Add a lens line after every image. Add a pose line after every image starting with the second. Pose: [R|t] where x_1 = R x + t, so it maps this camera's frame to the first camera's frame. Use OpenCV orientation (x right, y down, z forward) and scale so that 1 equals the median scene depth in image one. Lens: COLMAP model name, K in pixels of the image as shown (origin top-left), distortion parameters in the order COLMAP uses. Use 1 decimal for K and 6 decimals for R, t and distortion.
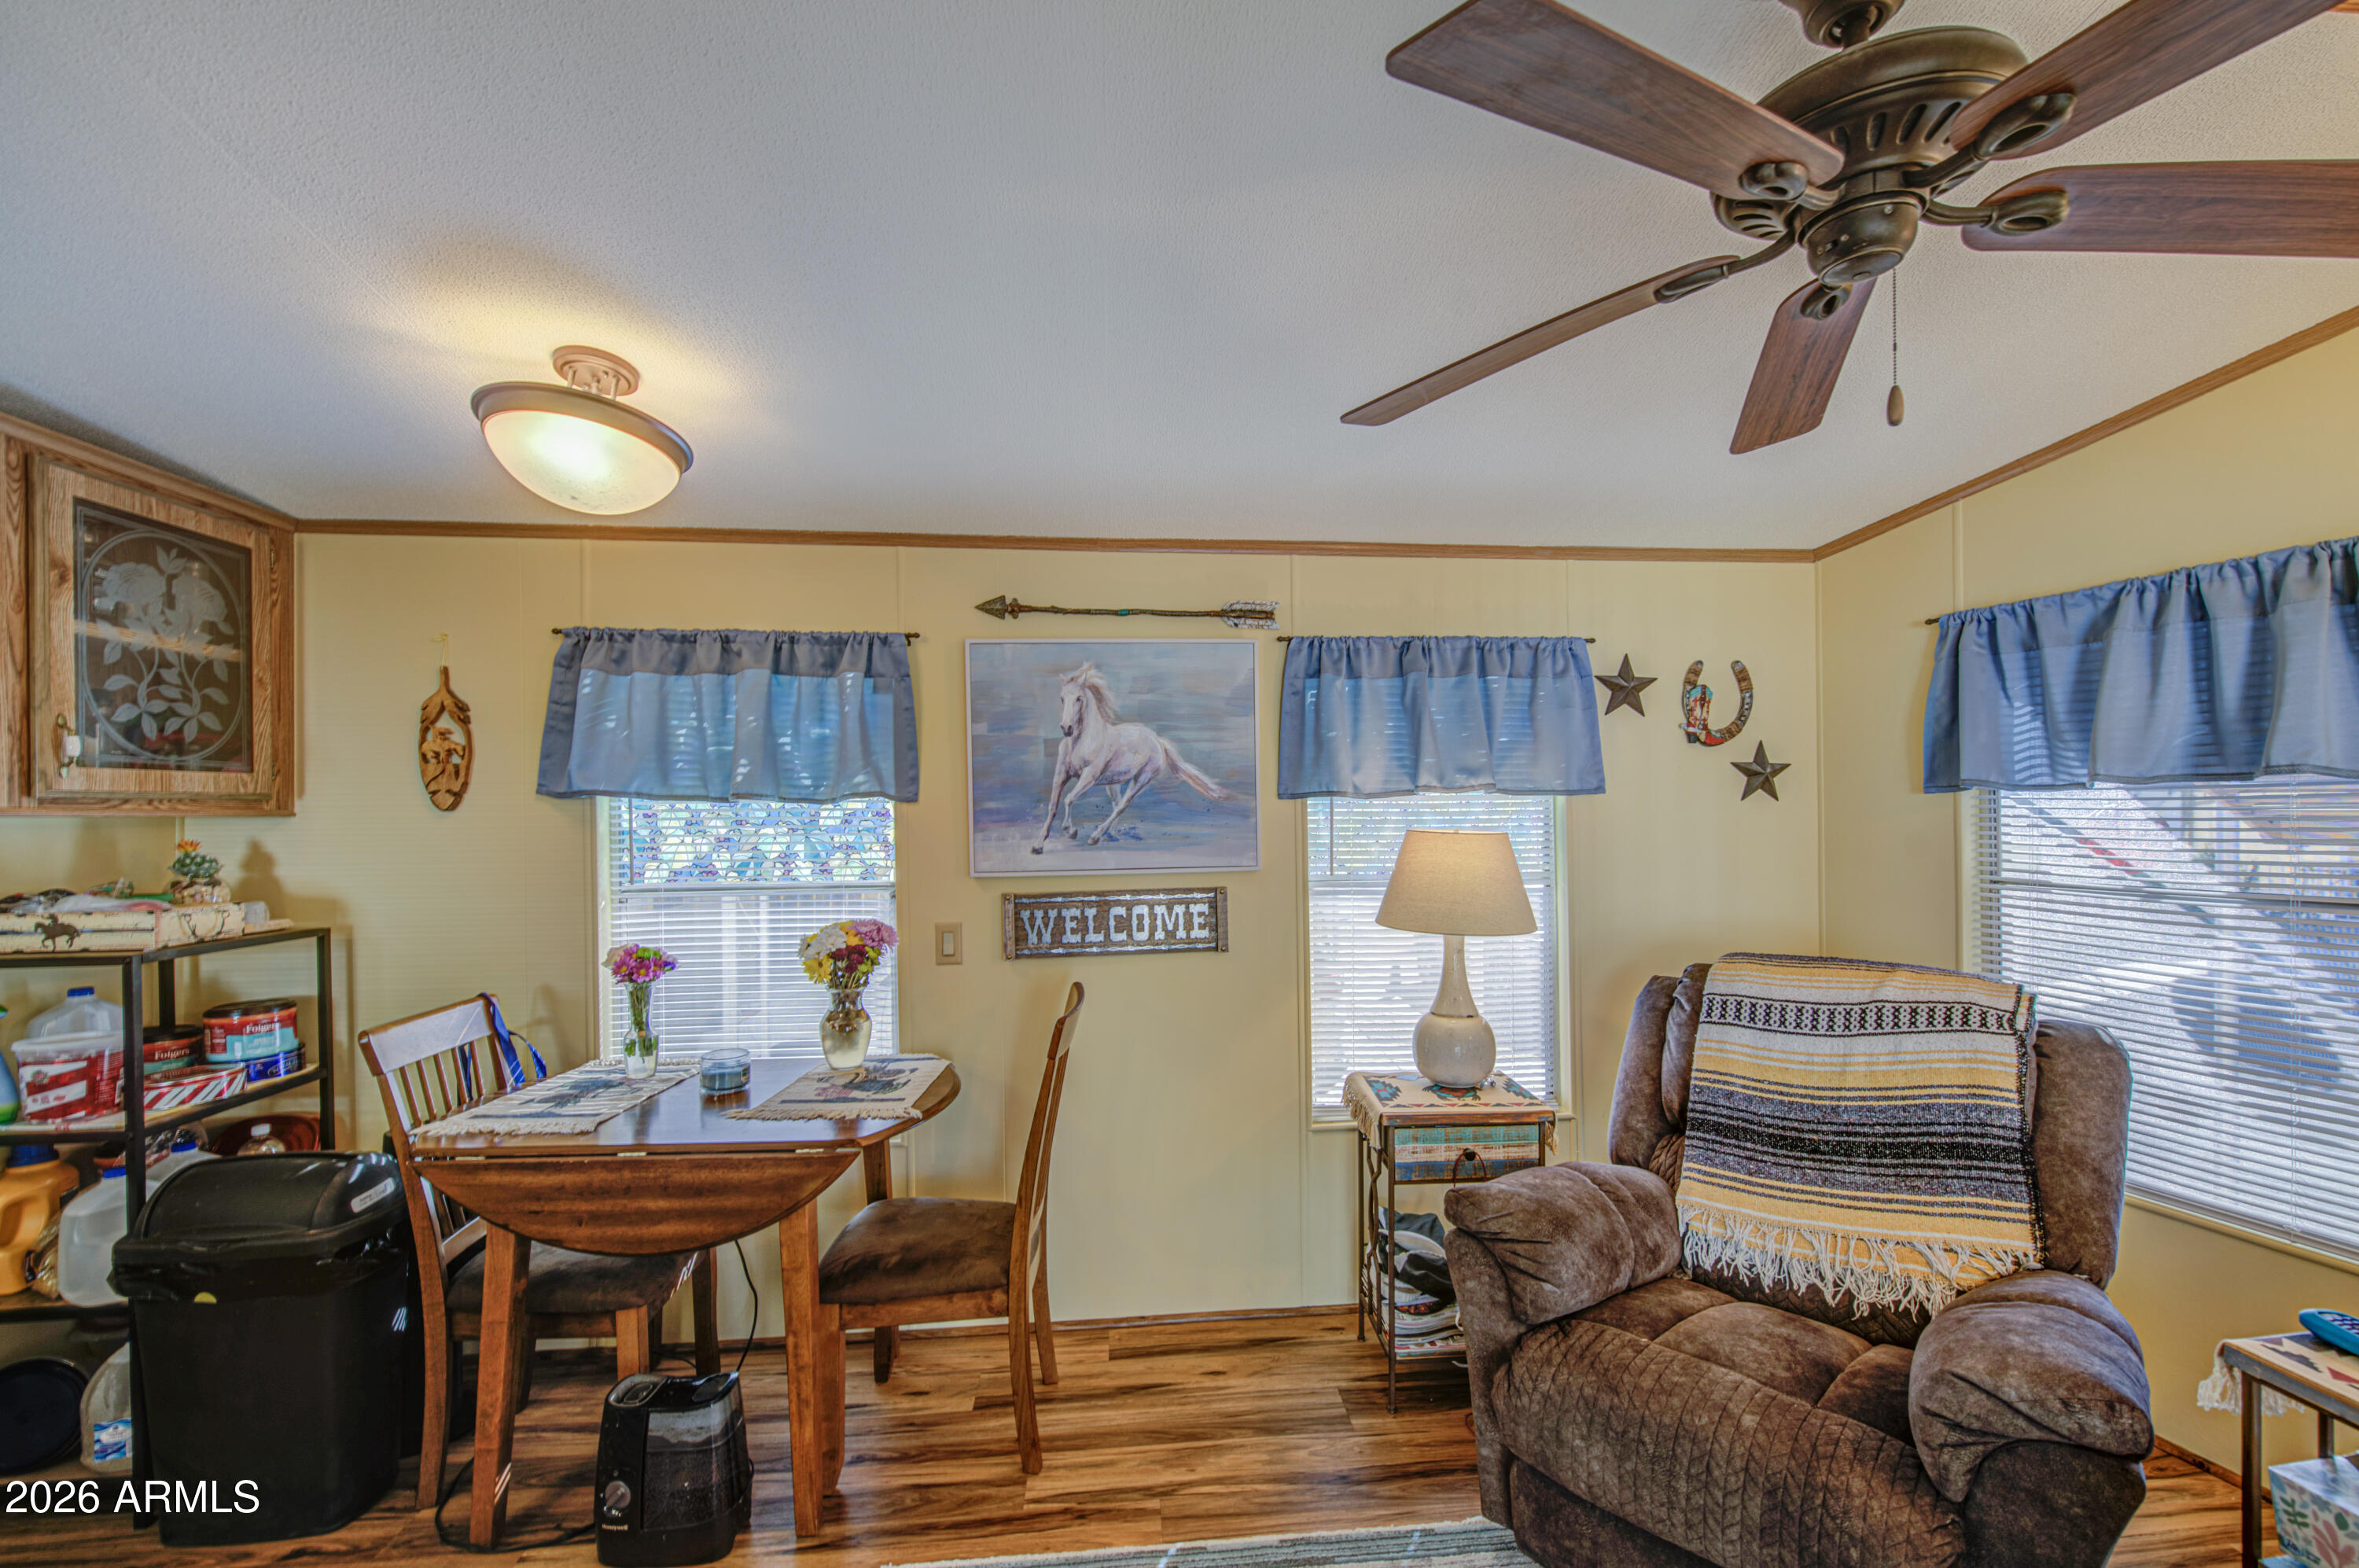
lens RADIAL K [[993.4, 0, 1180.2], [0, 993.4, 812.0], [0, 0, 1]] dist [-0.000307, -0.005290]
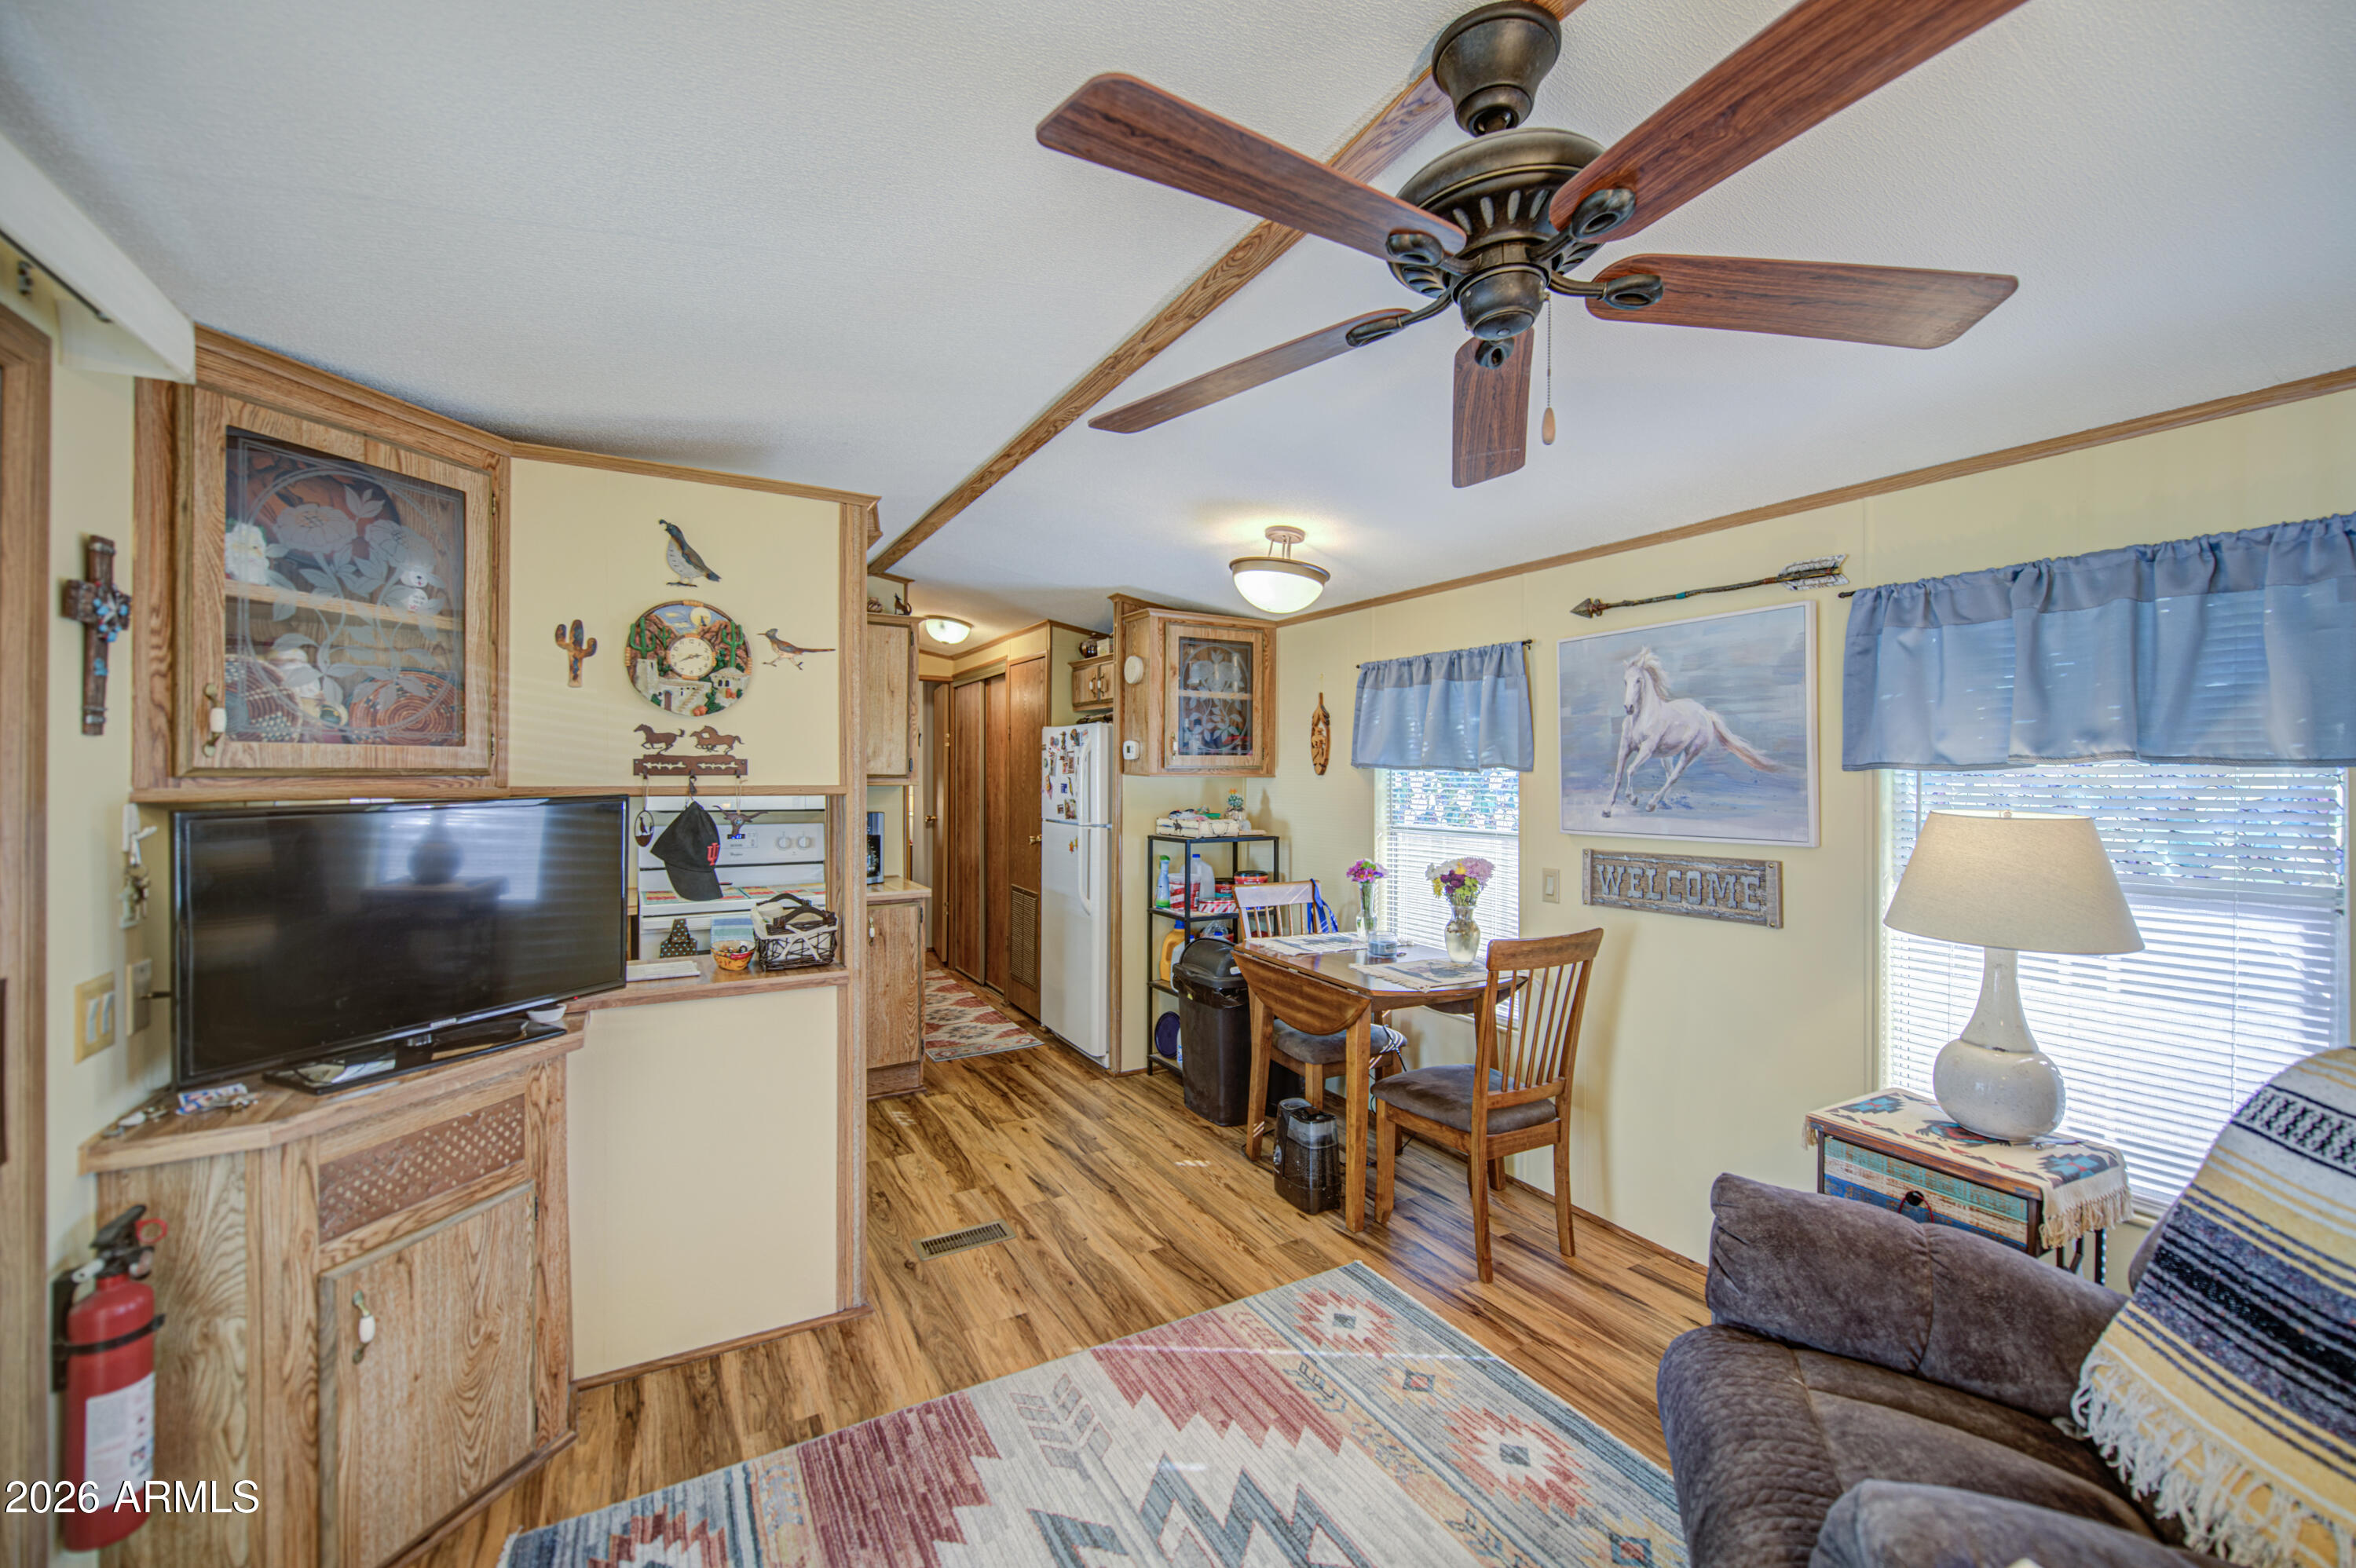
lens RADIAL K [[971.8, 0, 1174.5], [0, 971.8, 767.9], [0, 0, 1]] dist [0.000663, -0.003982]
pose [[0.383527, 0.003089, -0.923524, 0.712471], [-0.006149, 0.999981, 0.000791, -0.012963], [0.923509, 0.005375, 0.383539, 0.095910]]
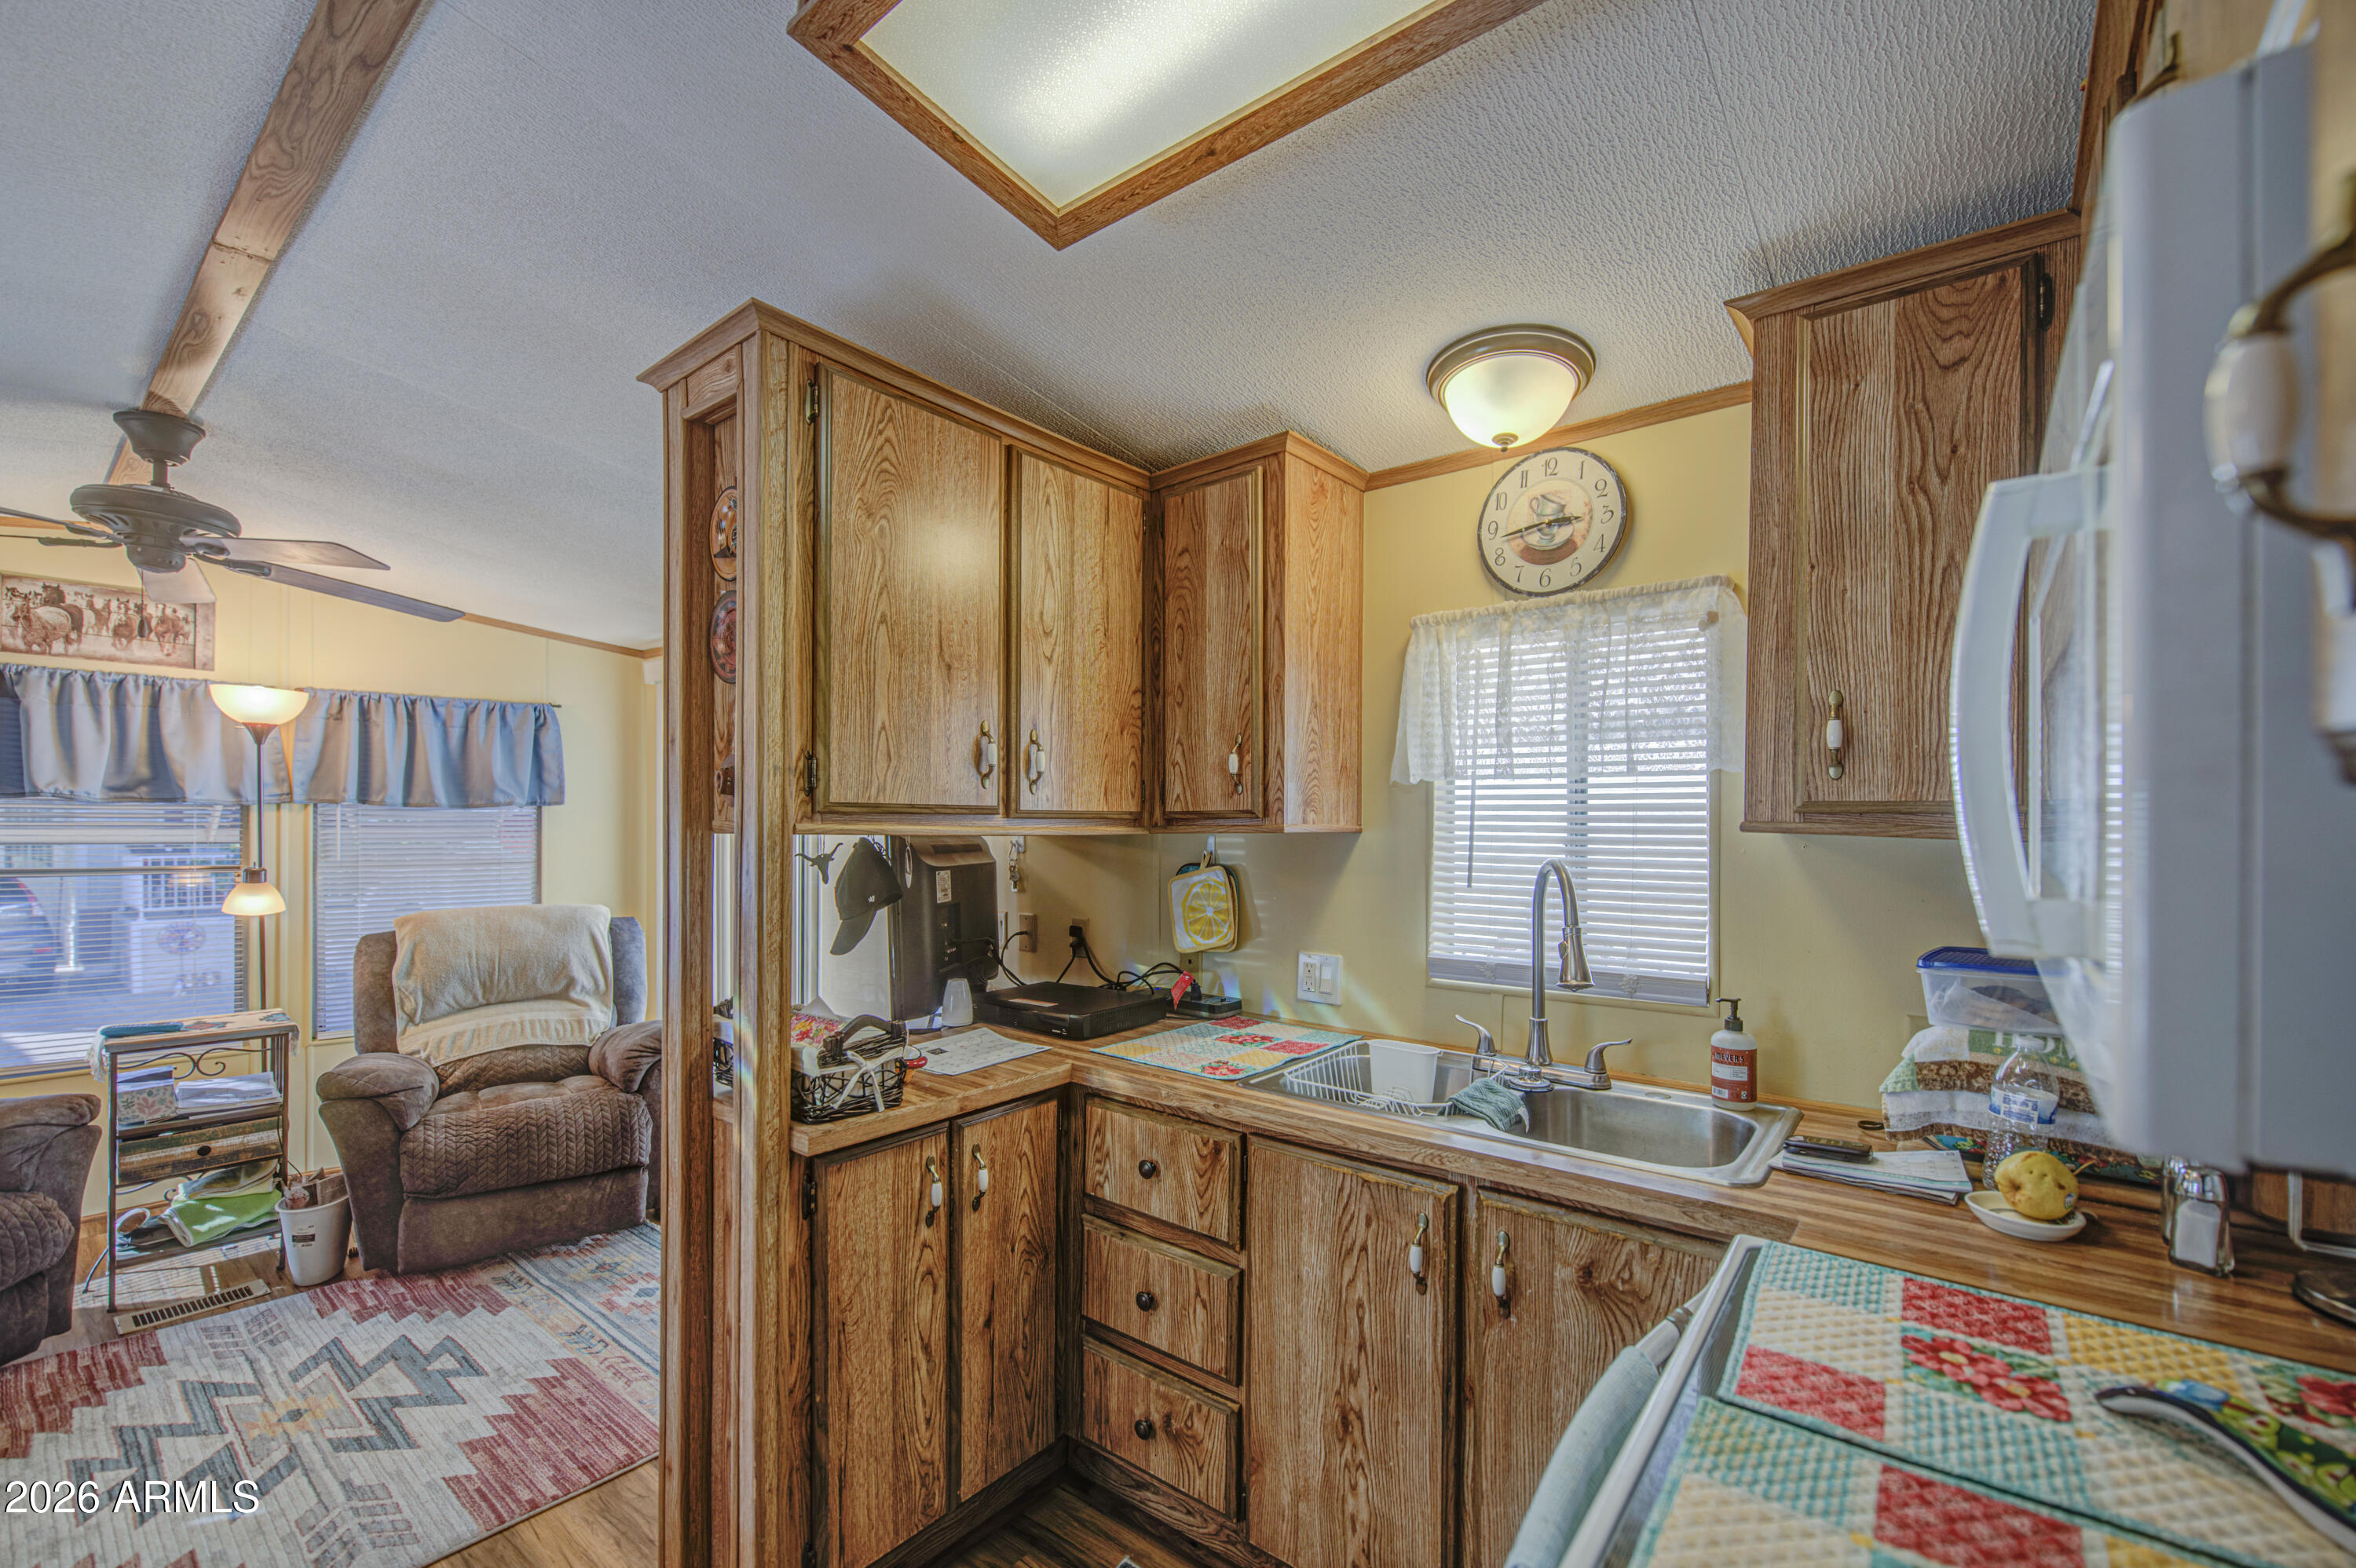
lens RADIAL K [[992.0, 0, 1178.7], [0, 992.0, 812.0], [0, 0, 1]] dist [-0.000307, -0.005290]
pose [[-0.702319, 0.009820, 0.711795, -1.026591], [0.002110, 0.999929, -0.011714, 0.012508], [-0.711860, -0.006725, -0.702290, 0.404452]]
